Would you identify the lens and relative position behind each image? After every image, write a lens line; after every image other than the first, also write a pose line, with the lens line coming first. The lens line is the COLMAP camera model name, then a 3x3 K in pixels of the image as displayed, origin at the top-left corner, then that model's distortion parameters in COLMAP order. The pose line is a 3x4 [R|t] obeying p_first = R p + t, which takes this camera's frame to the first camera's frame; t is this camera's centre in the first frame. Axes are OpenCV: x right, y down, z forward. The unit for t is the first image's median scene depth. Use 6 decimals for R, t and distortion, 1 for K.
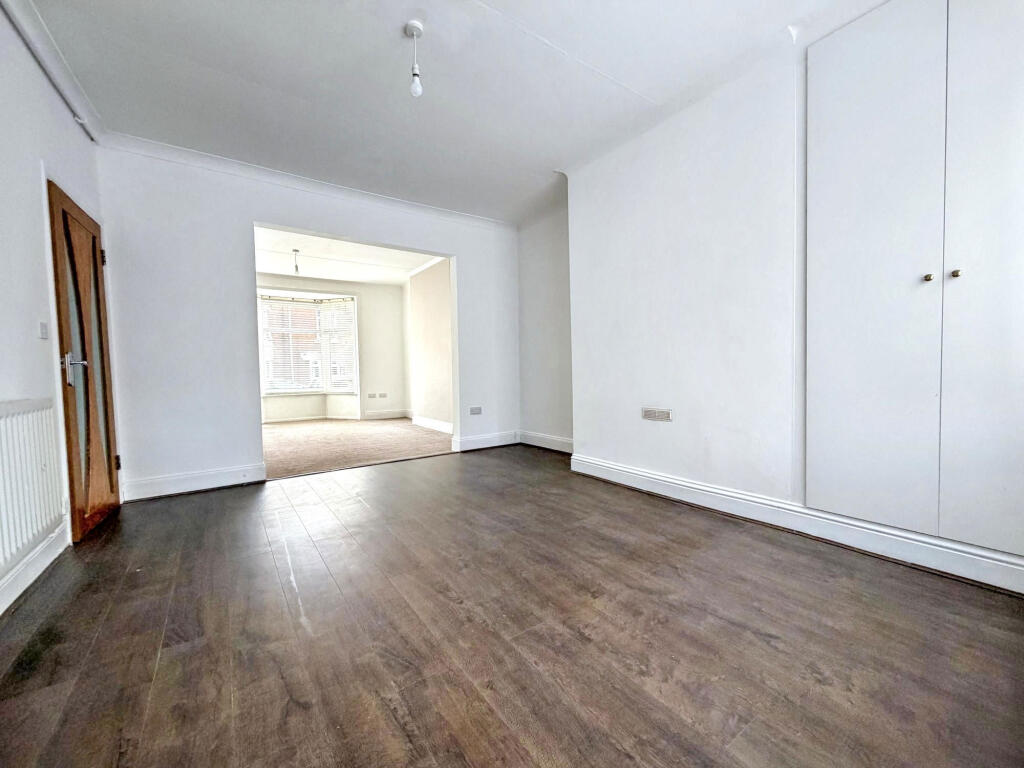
lens RADIAL K [[409.0, 0, 511.3], [0, 409.0, 386.8], [0, 0, 1]] dist [0.004196, 0.000162]
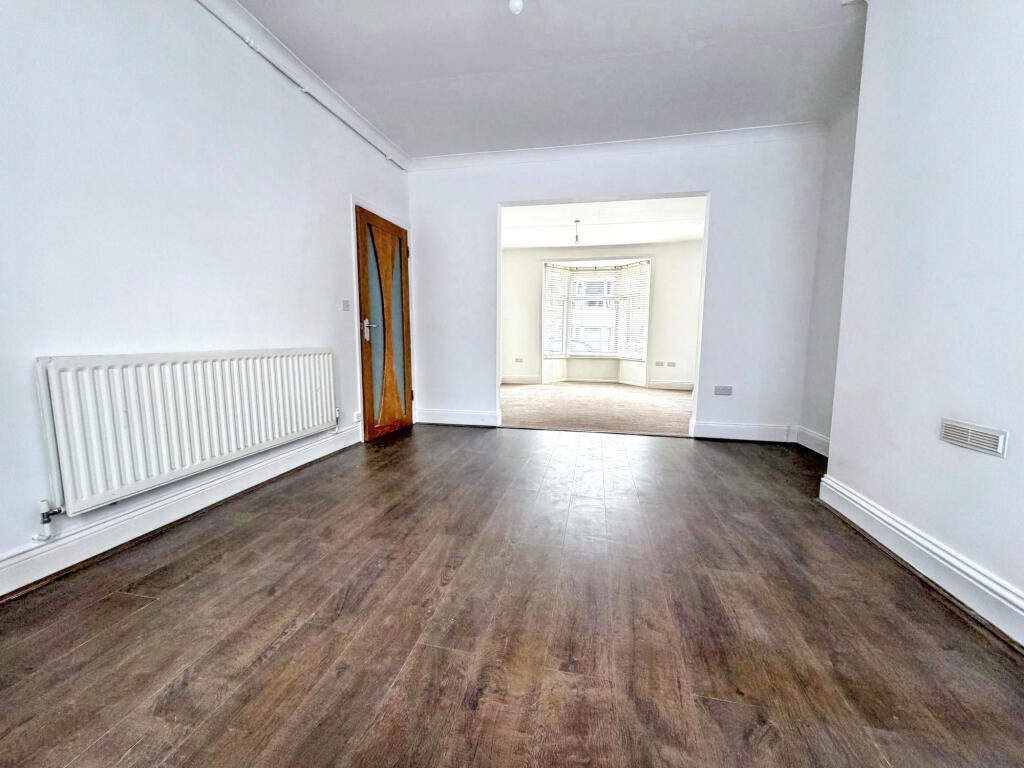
lens RADIAL K [[409.0, 0, 510.9], [0, 409.0, 385.7], [0, 0, 1]] dist [0.004196, 0.000162]
pose [[0.676678, 0.108422, -0.728253, 0.367958], [-0.051609, 0.993650, 0.099981, -0.014412], [0.734468, -0.030070, 0.677976, 0.297215]]
